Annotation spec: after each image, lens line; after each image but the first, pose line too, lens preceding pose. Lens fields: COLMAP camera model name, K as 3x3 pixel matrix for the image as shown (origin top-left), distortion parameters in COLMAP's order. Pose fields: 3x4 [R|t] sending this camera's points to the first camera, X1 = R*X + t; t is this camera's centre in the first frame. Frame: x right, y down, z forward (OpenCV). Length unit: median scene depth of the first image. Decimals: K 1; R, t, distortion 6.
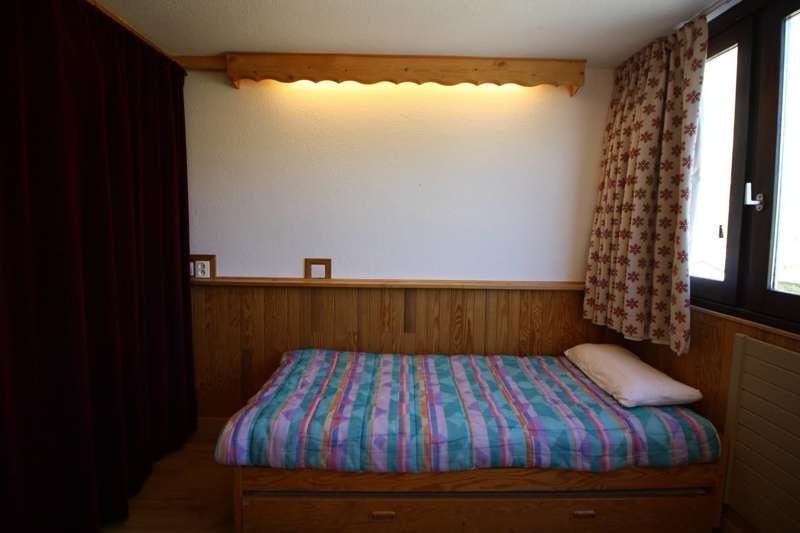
lens RADIAL K [[369.6, 0, 411.9], [0, 369.6, 253.3], [0, 0, 1]] dist [-0.016807, -0.003325]
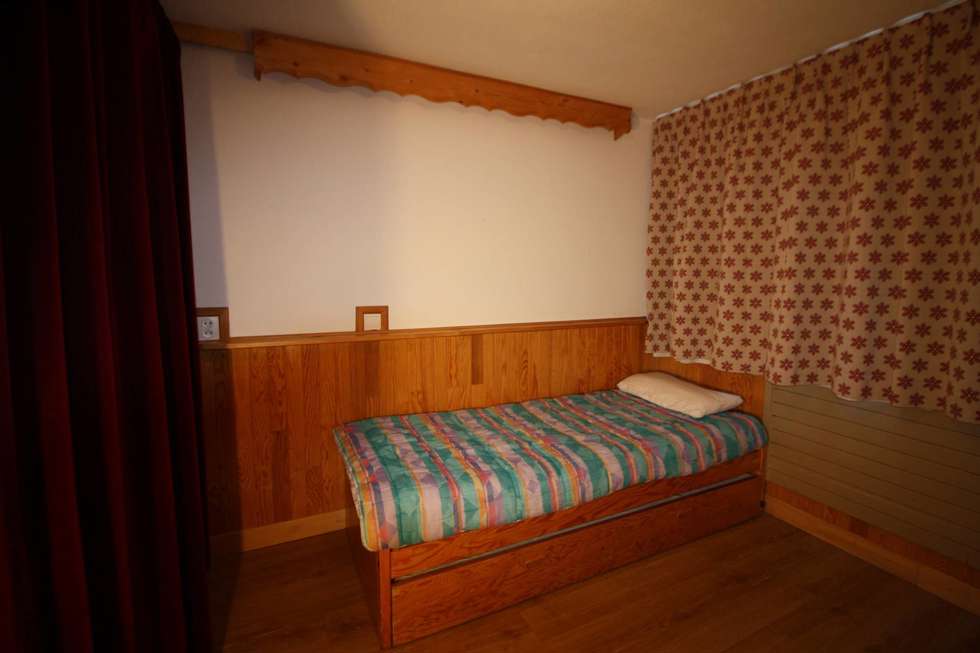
lens RADIAL K [[452.8, 0, 503.1], [0, 452.8, 310.3], [0, 0, 1]] dist [-0.016807, -0.003325]
pose [[0.904762, -0.047538, 0.423257, -0.455759], [0.039126, 0.998826, 0.028545, 0.006641], [-0.424118, -0.009266, 0.905560, -0.031735]]
